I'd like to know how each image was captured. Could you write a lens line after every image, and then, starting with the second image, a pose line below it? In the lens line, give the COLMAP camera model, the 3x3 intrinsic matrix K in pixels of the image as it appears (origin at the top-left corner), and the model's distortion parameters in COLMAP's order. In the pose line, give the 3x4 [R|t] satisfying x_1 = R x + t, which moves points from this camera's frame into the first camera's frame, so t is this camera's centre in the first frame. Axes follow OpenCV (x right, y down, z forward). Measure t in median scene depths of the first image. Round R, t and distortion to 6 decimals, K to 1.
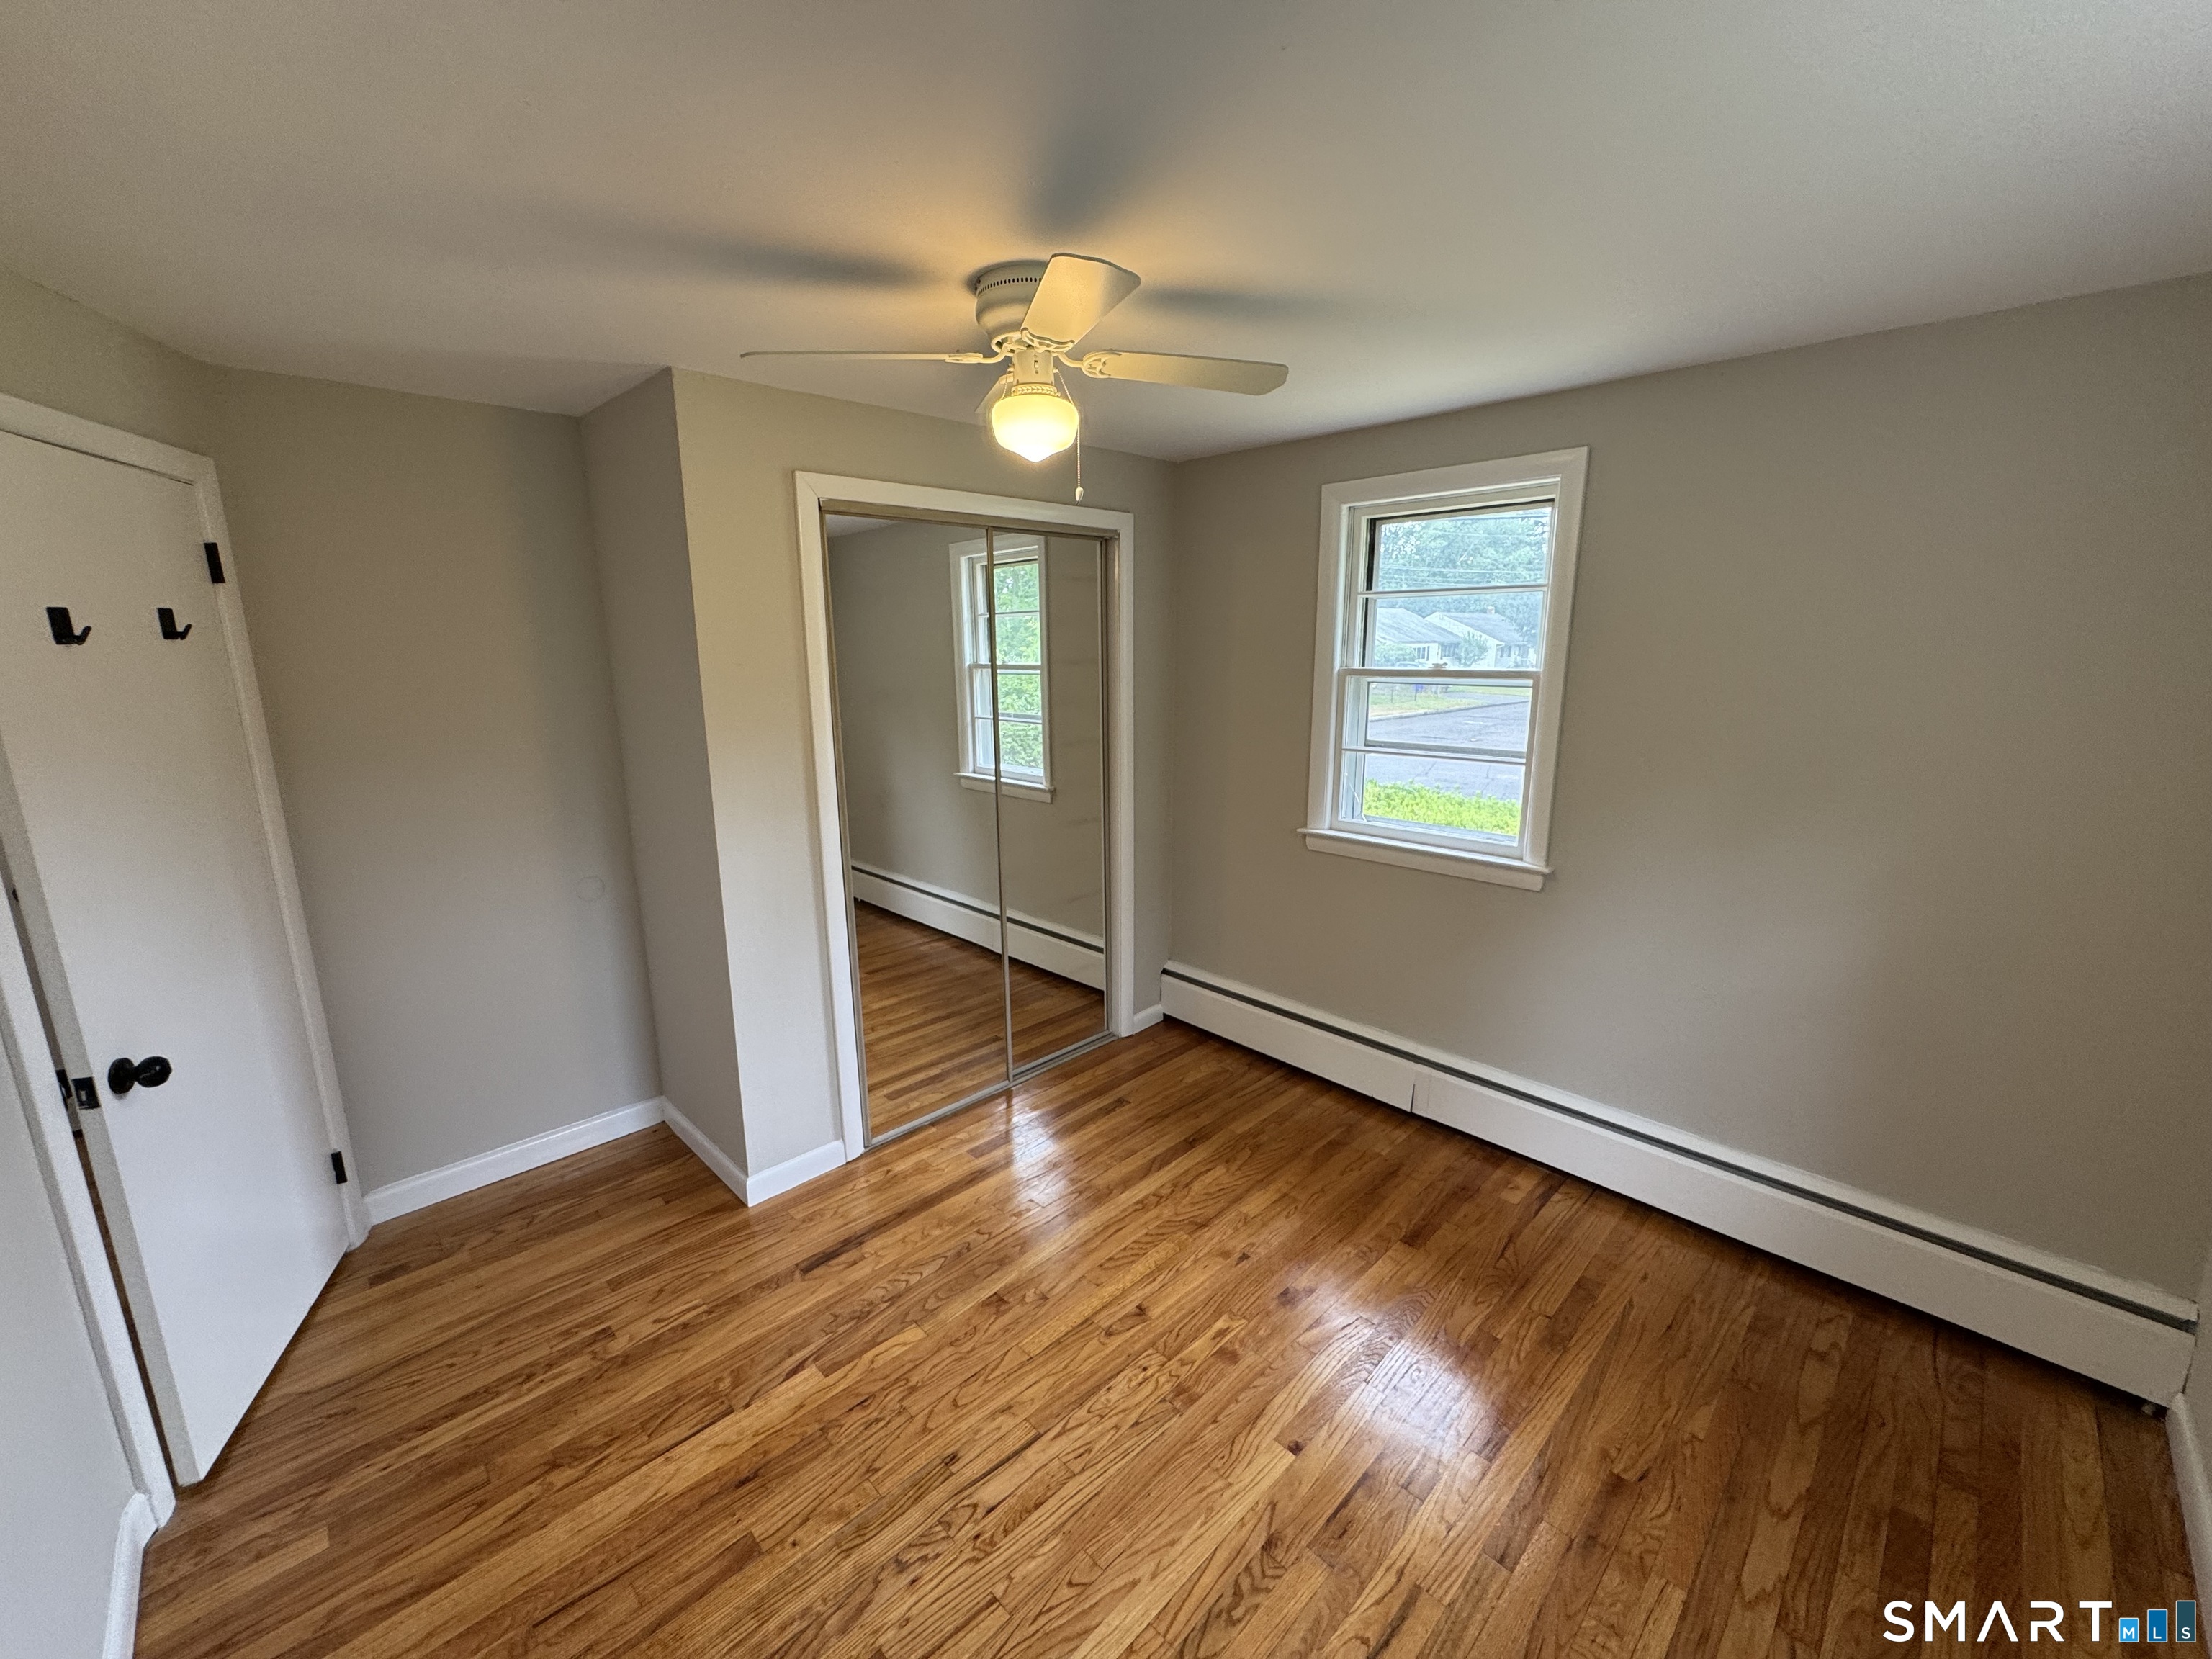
lens RADIAL K [[908.9, 0, 1106.0], [0, 908.9, 829.5], [0, 0, 1]] dist [0.000021, -0.000179]
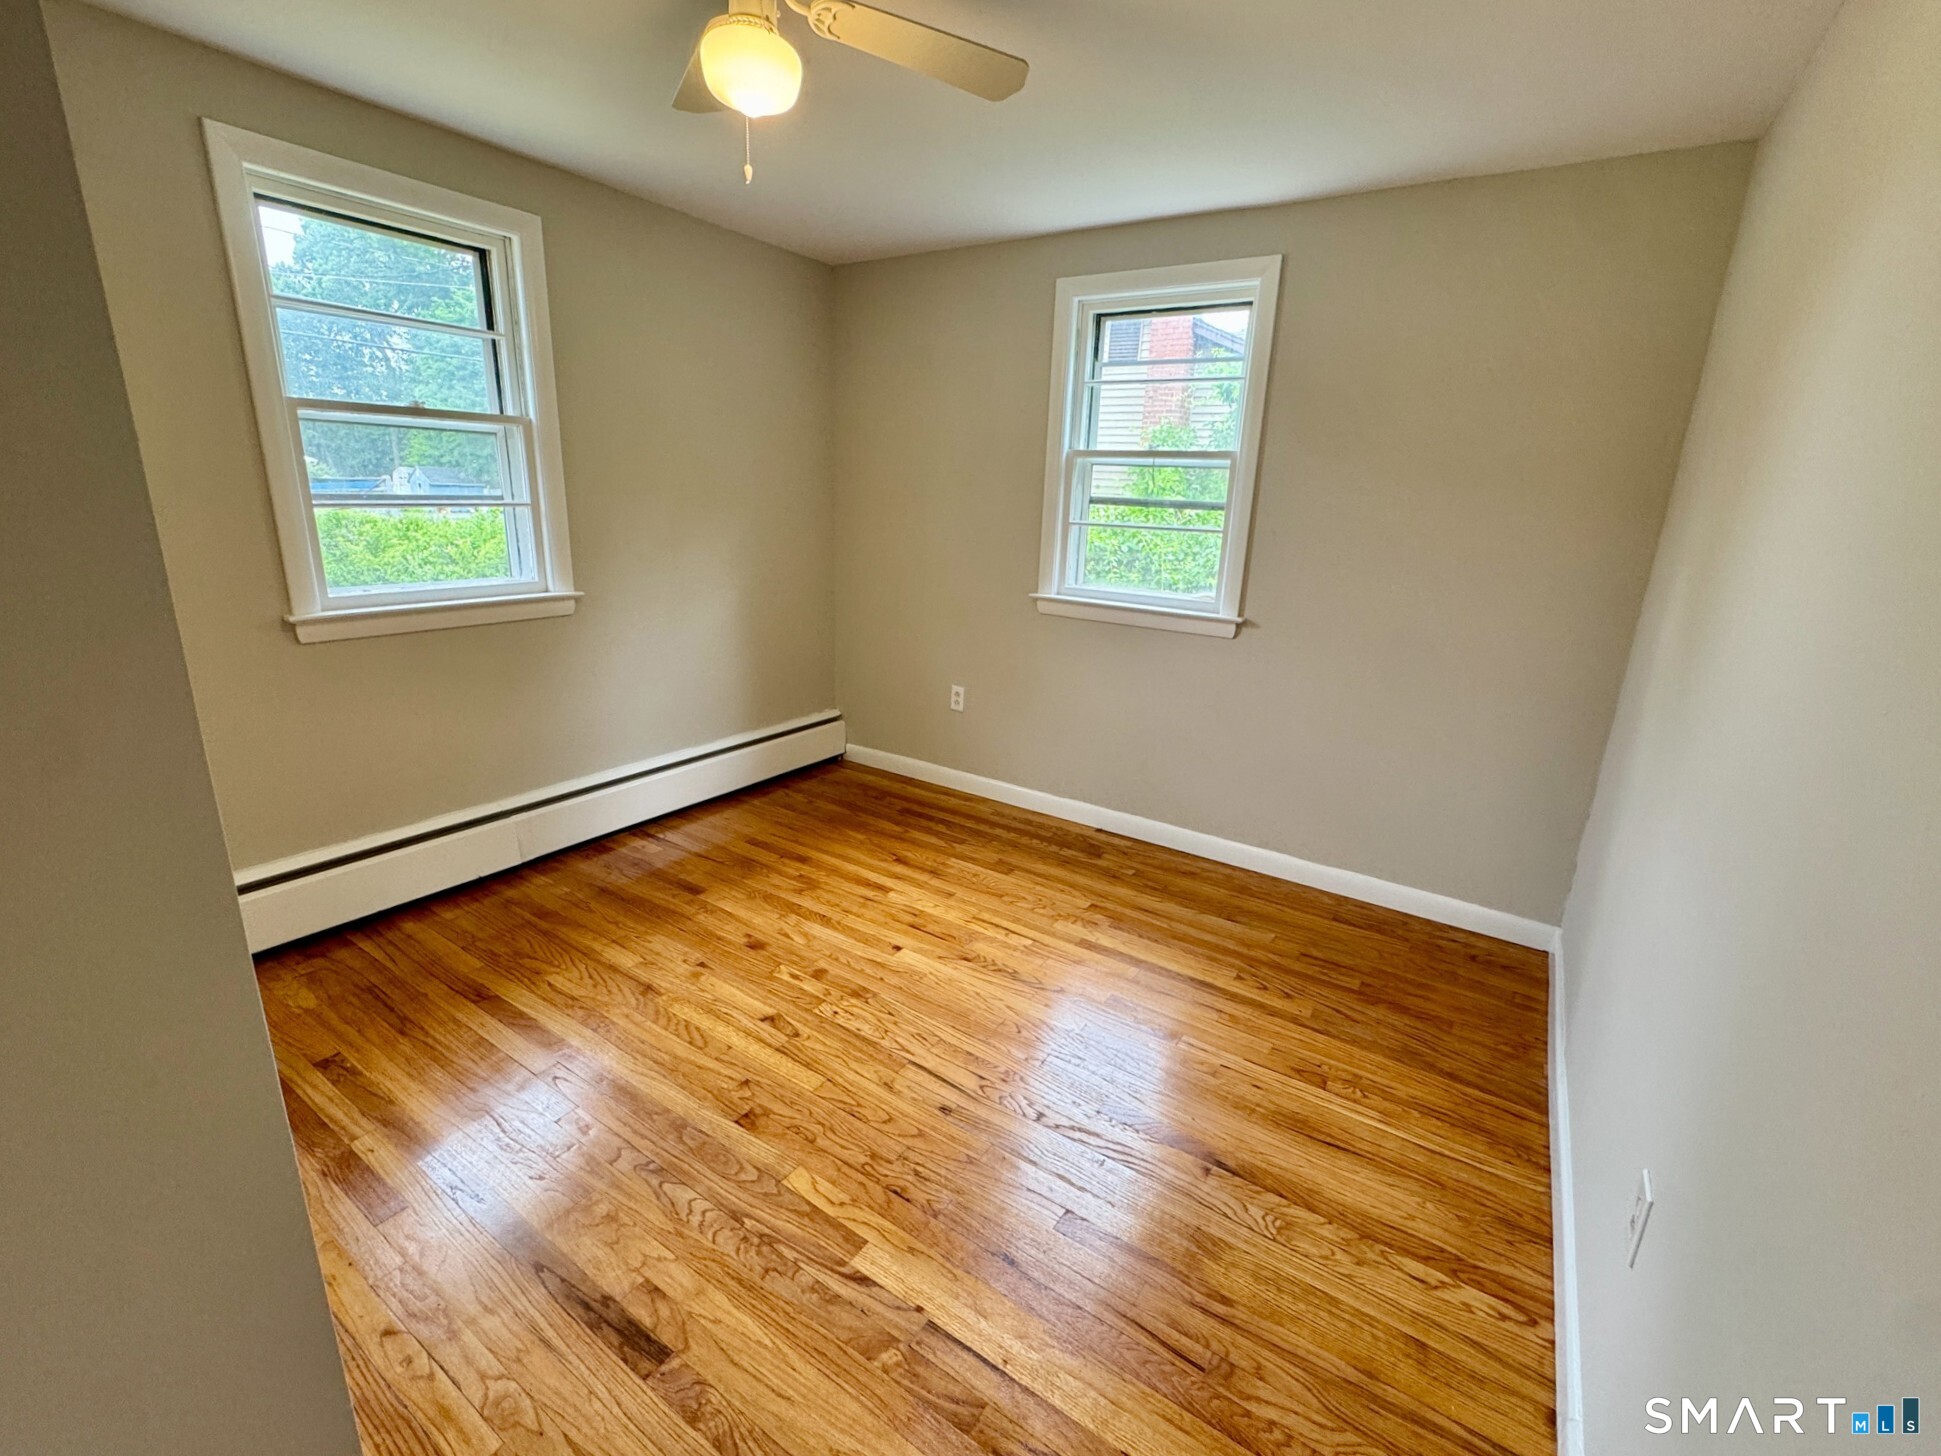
lens RADIAL K [[796.5, 0, 970.5], [0, 796.5, 728.0], [0, 0, 1]] dist [-0.005601, 0.000248]
pose [[-0.206725, -0.280141, 0.937436, -0.862688], [0.156879, 0.936245, 0.314380, -0.062670], [-0.965740, 0.212054, -0.149597, 0.889759]]
